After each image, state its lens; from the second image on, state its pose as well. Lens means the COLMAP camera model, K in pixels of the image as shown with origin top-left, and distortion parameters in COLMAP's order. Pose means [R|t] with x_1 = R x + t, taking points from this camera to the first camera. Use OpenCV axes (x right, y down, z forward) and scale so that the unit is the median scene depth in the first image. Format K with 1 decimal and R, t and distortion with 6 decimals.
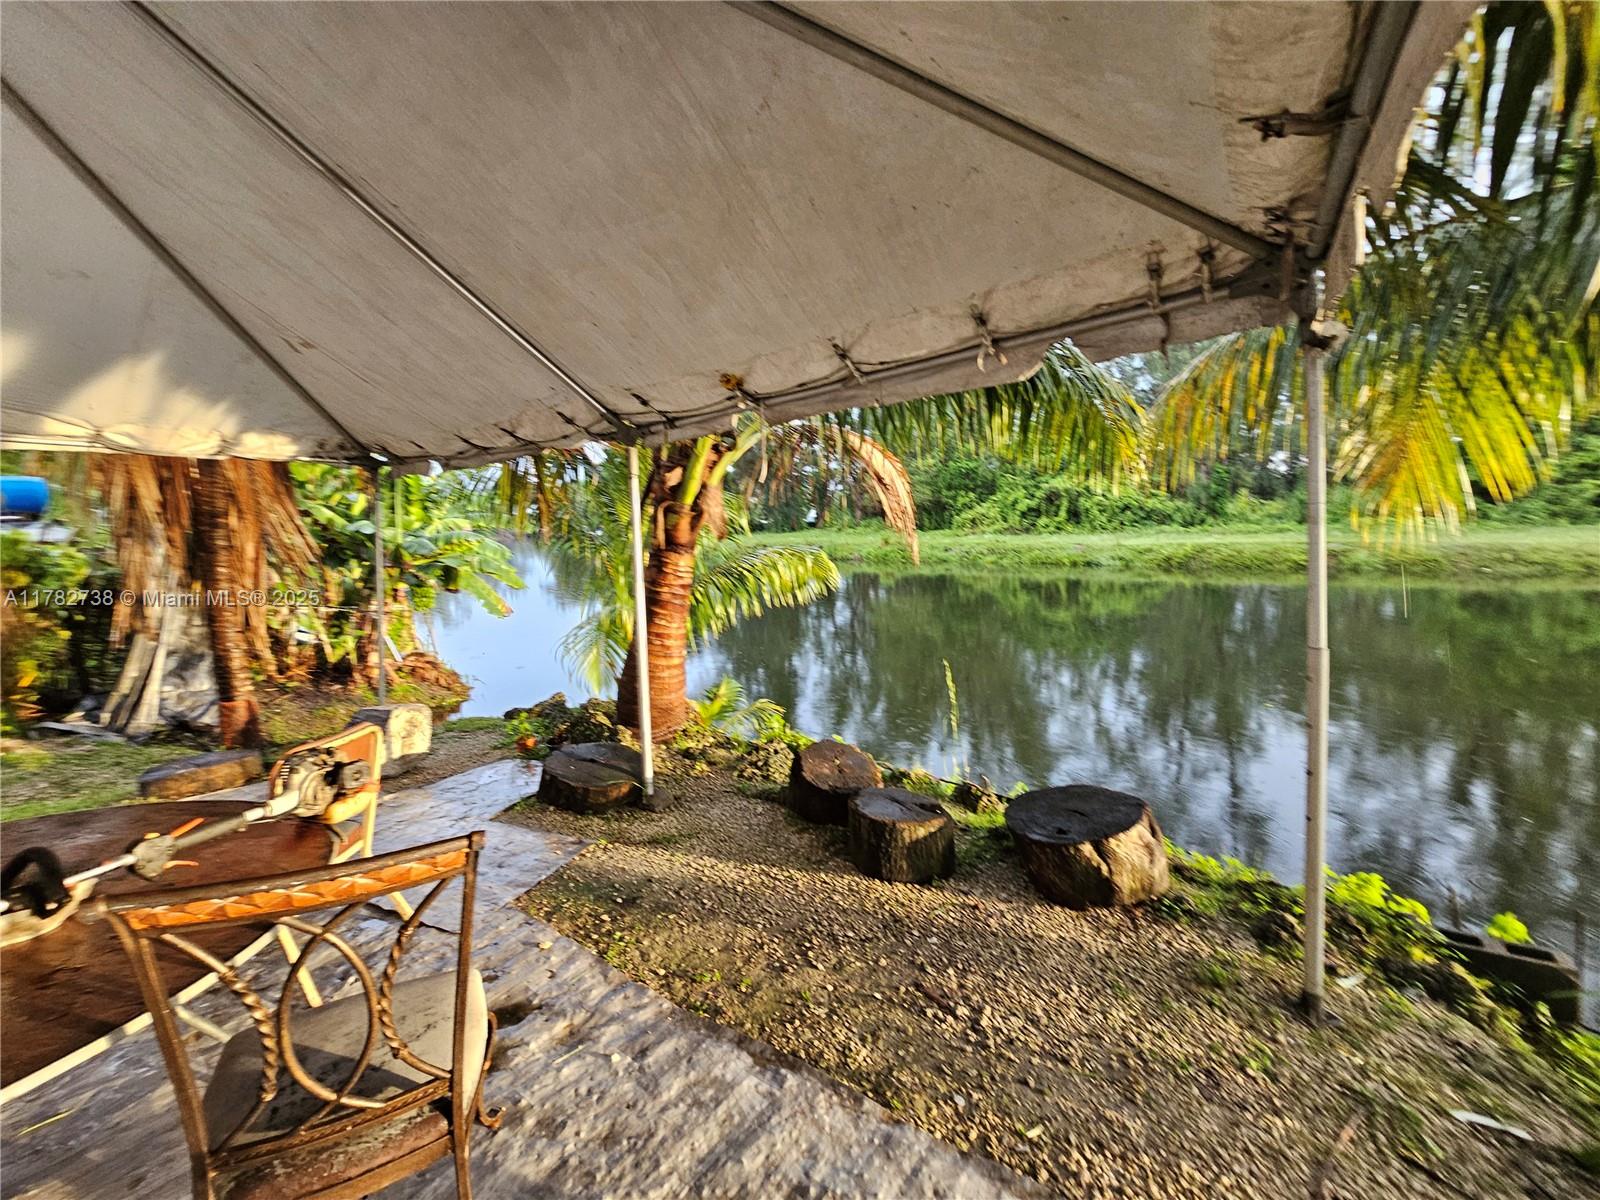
lens RADIAL K [[657.0, 0, 813.8], [0, 657.0, 605.3], [0, 0, 1]] dist [-0.001095, -0.000766]
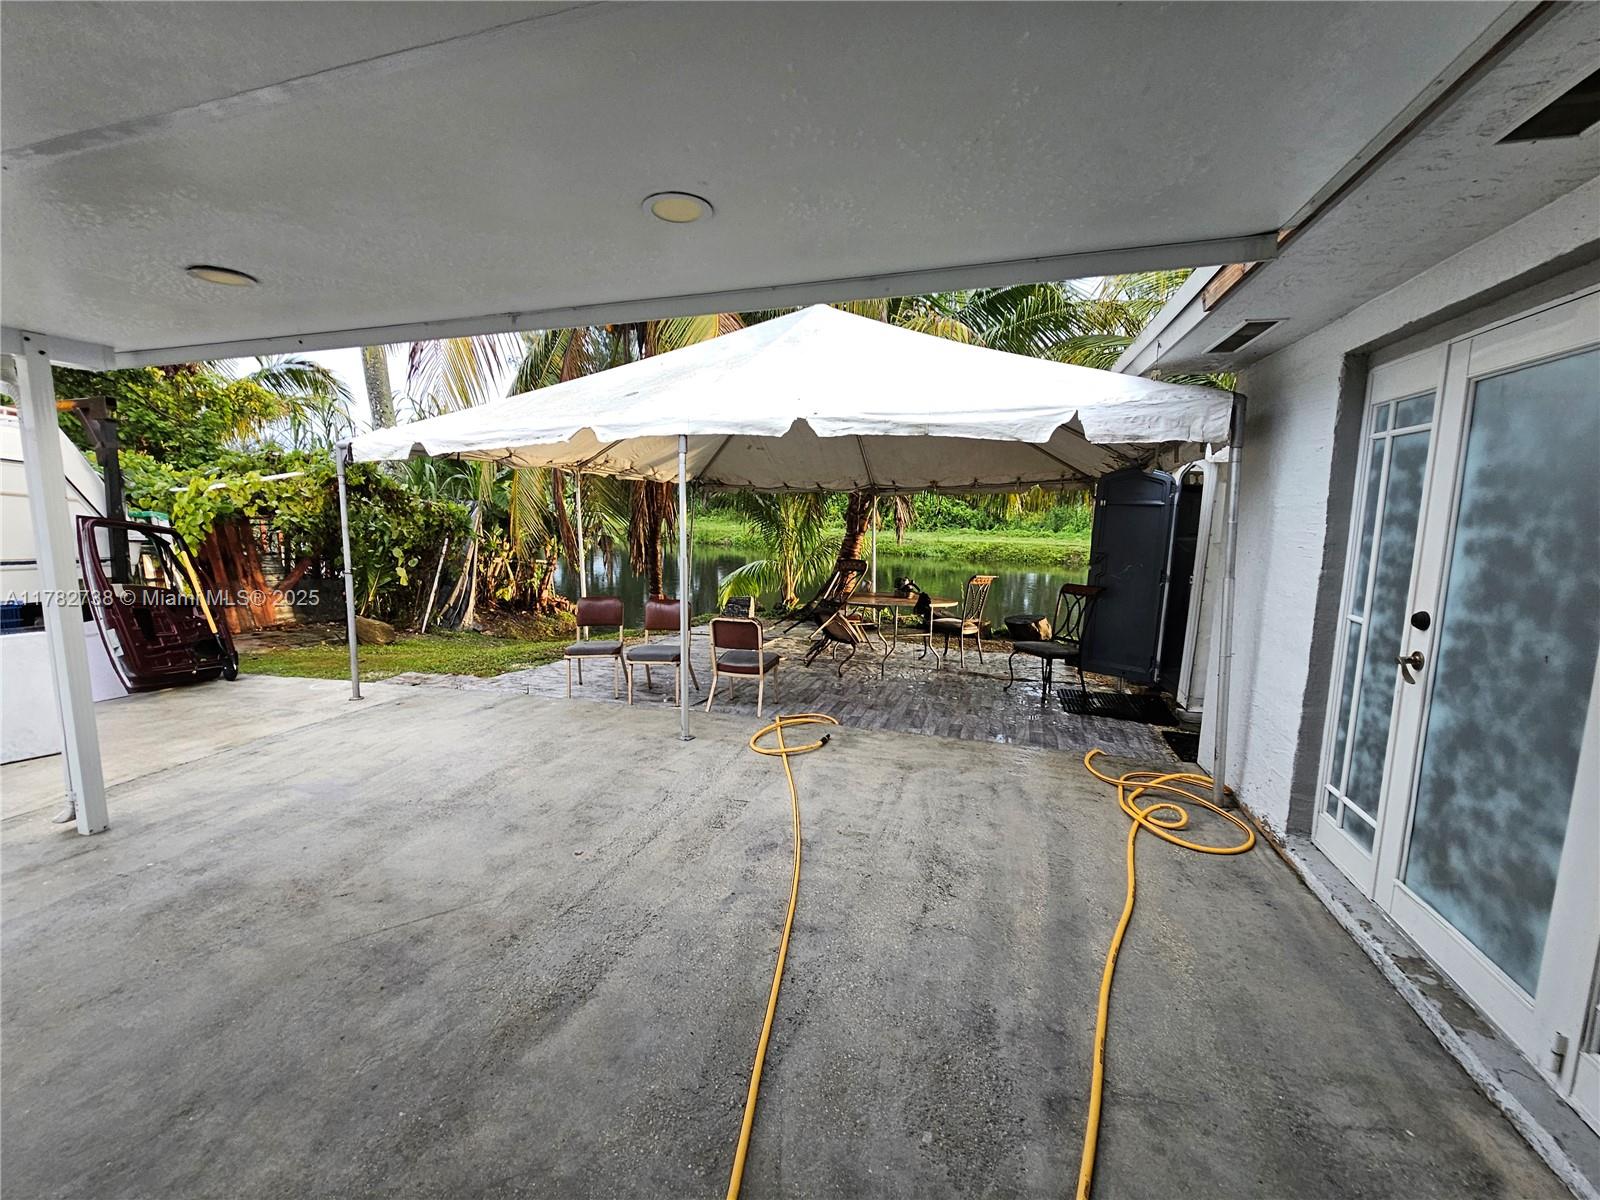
lens RADIAL K [[657.0, 0, 789.9], [0, 657.0, 606.8], [0, 0, 1]] dist [-0.001095, -0.000766]
pose [[0.963939, 0.016179, 0.265630, -0.184988], [-0.021491, 0.999623, 0.017104, 0.025059], [-0.265253, -0.022196, 0.963923, -0.213643]]
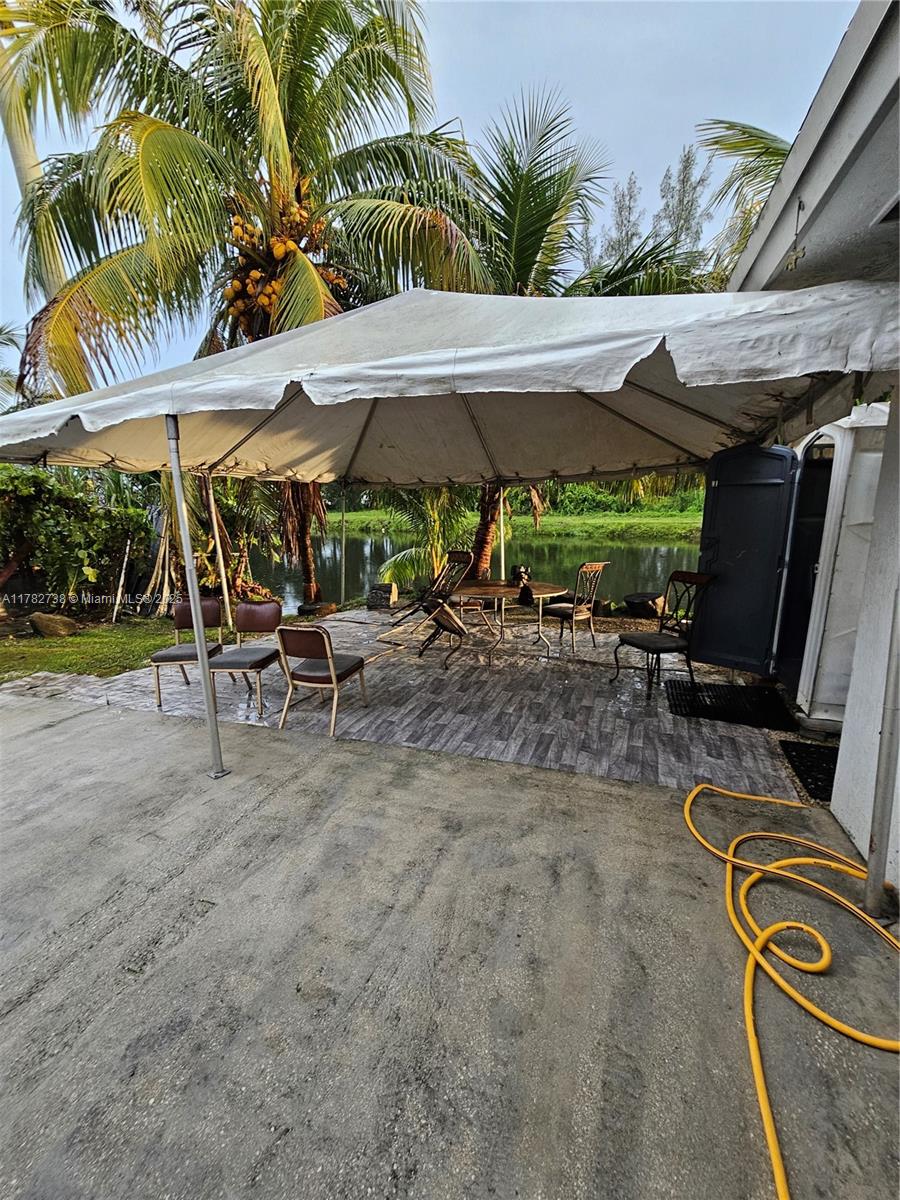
lens RADIAL K [[492.7, 0, 451.3], [0, 492.7, 608.9], [0, 0, 1]] dist [-0.001095, -0.000766]
pose [[0.977166, -0.026156, 0.210862, -0.135172], [0.008571, 0.996439, 0.083885, 0.016262], [-0.212305, -0.080162, 0.973910, -0.158772]]
